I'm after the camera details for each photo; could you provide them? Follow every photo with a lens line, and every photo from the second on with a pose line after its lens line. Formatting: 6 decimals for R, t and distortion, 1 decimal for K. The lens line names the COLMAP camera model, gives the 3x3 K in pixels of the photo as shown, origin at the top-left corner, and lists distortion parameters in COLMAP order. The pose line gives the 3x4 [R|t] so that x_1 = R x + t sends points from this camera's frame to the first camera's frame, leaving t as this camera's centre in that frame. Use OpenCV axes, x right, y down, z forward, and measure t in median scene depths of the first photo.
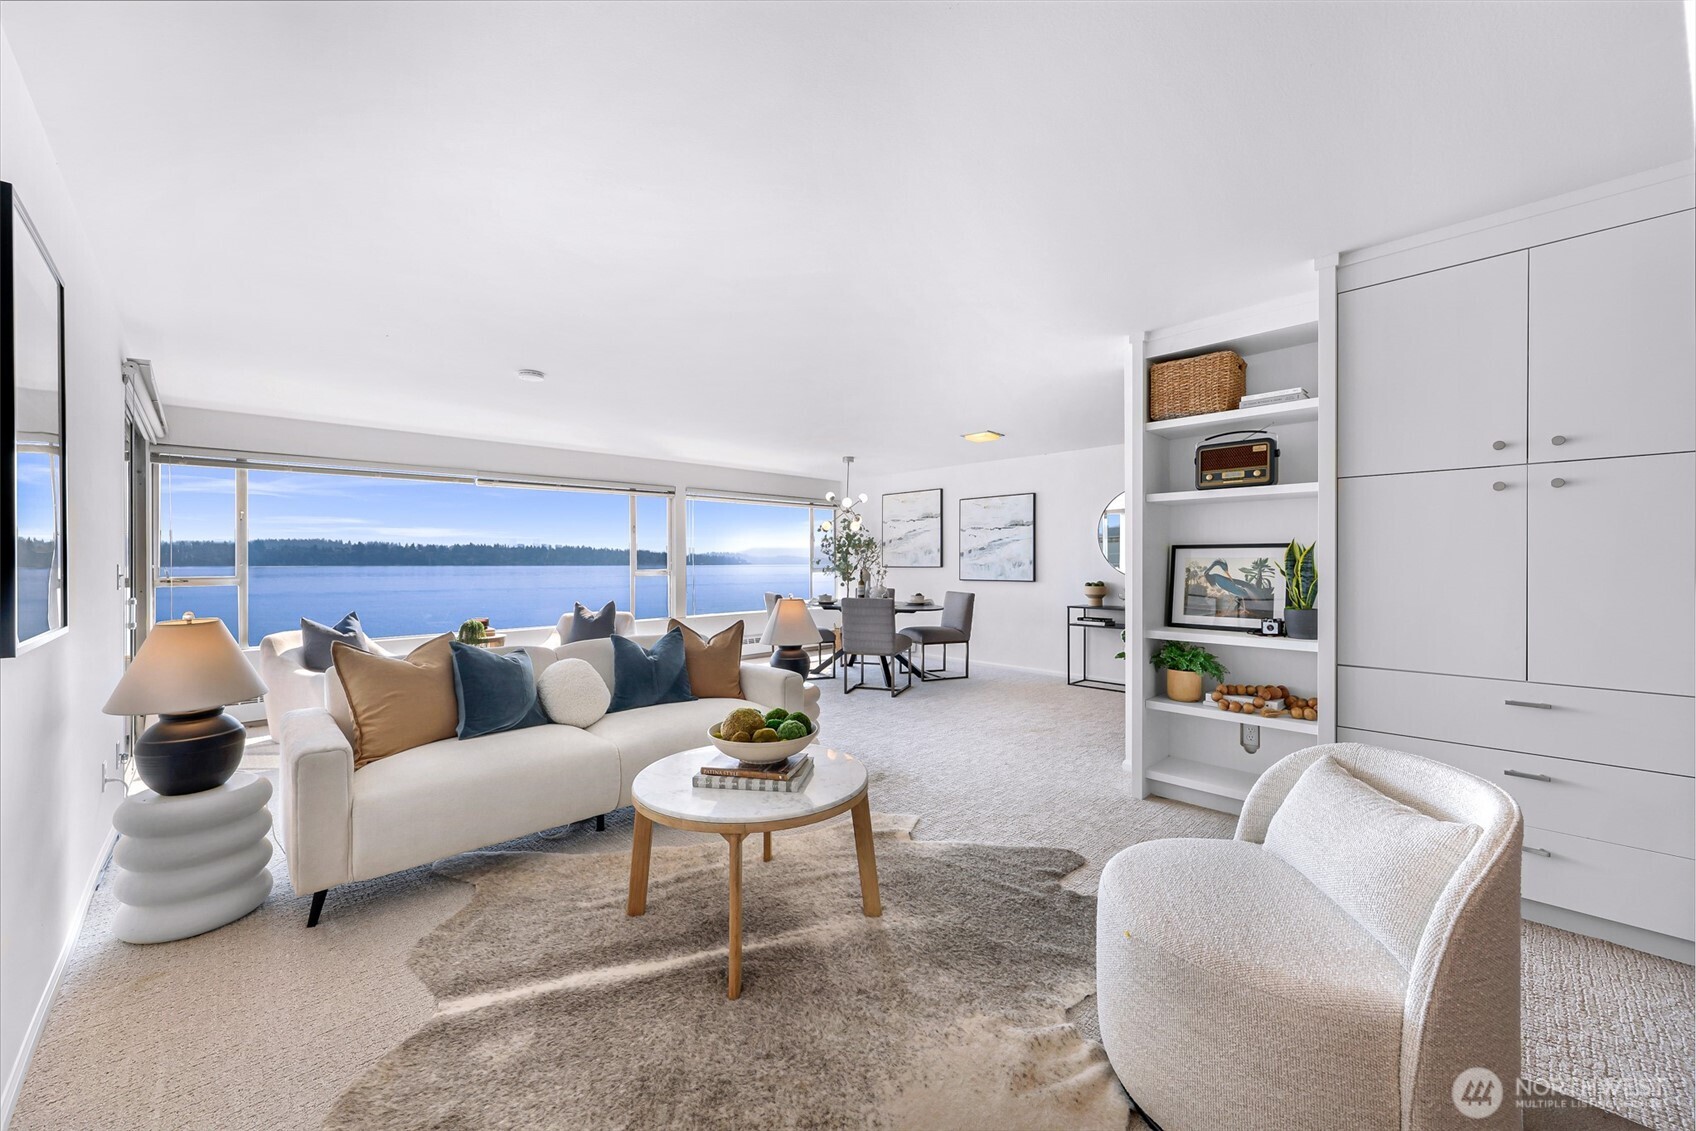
lens RADIAL K [[655.0, 0, 841.8], [0, 655.0, 570.6], [0, 0, 1]] dist [-0.000408, -0.000022]
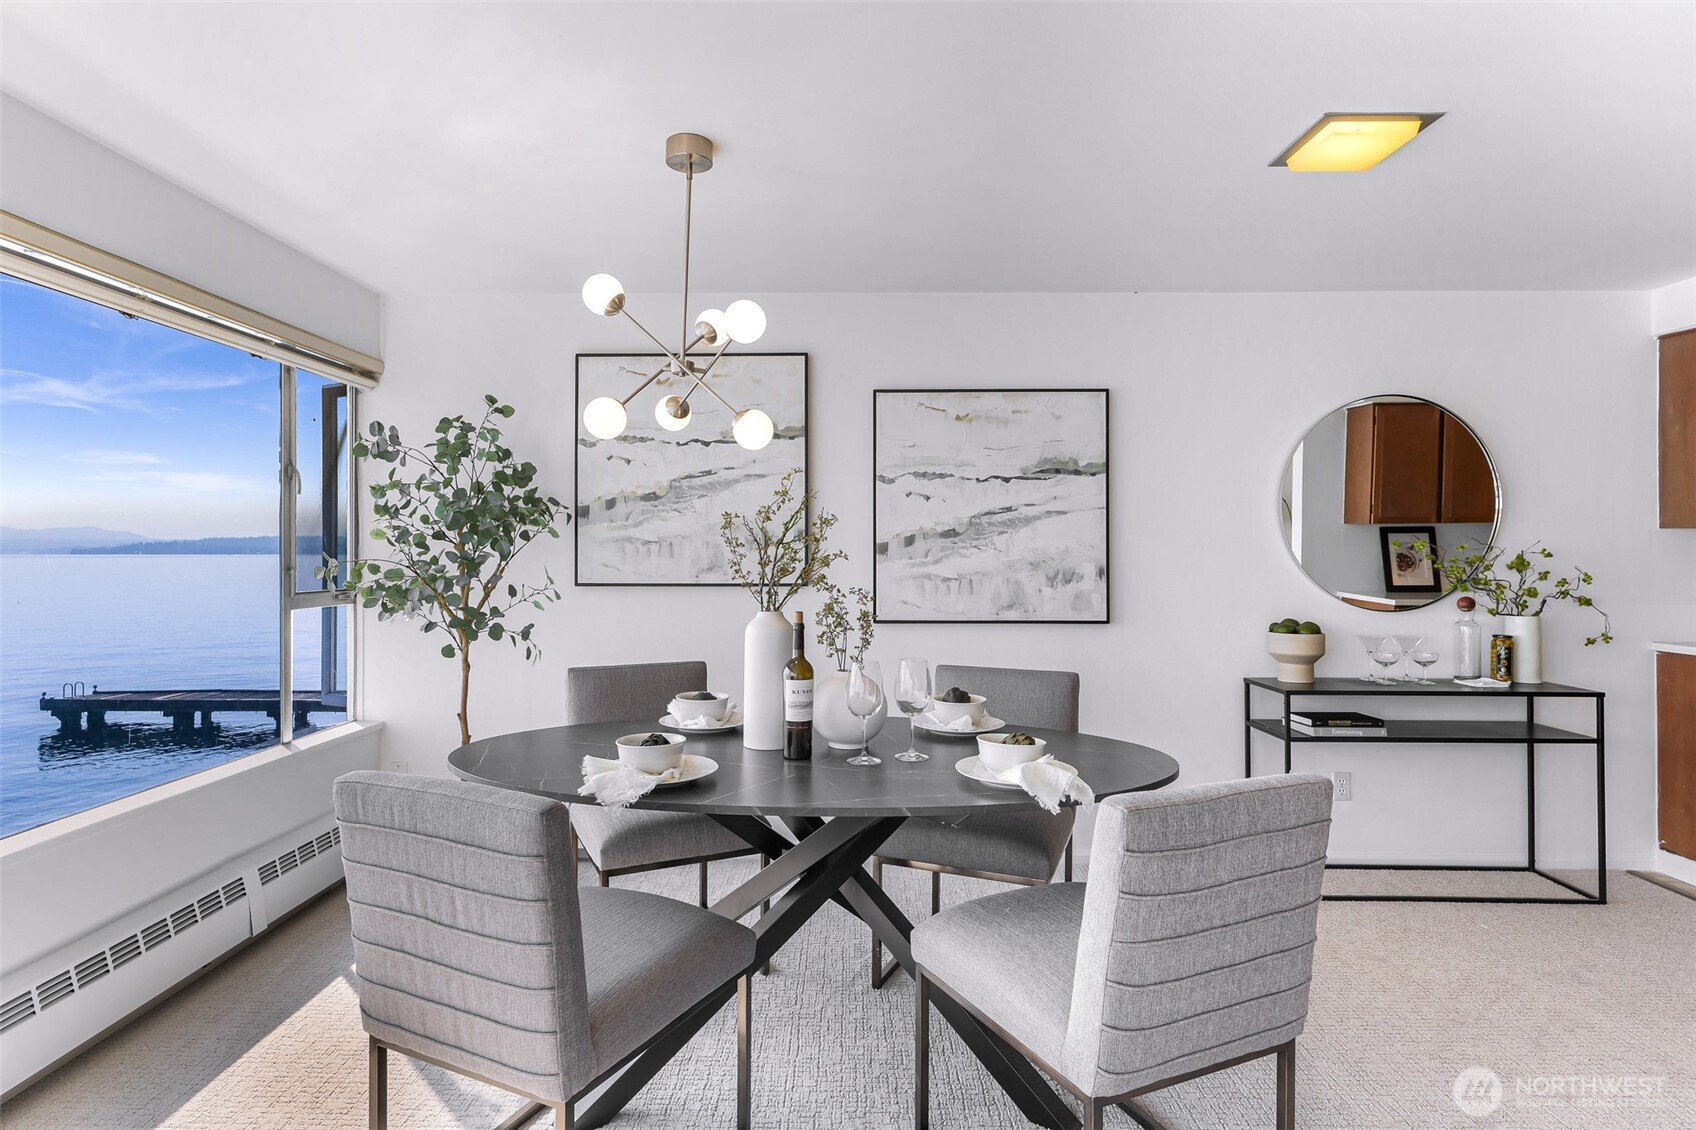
lens RADIAL K [[877.5, 0, 844.4], [0, 877.5, 549.7], [0, 0, 1]] dist [-0.003469, -0.001452]
pose [[0.713460, 0.001826, 0.700694, -0.171750], [0.005924, 0.999945, -0.008637, -0.021812], [-0.700671, 0.010313, 0.713410, 0.736341]]
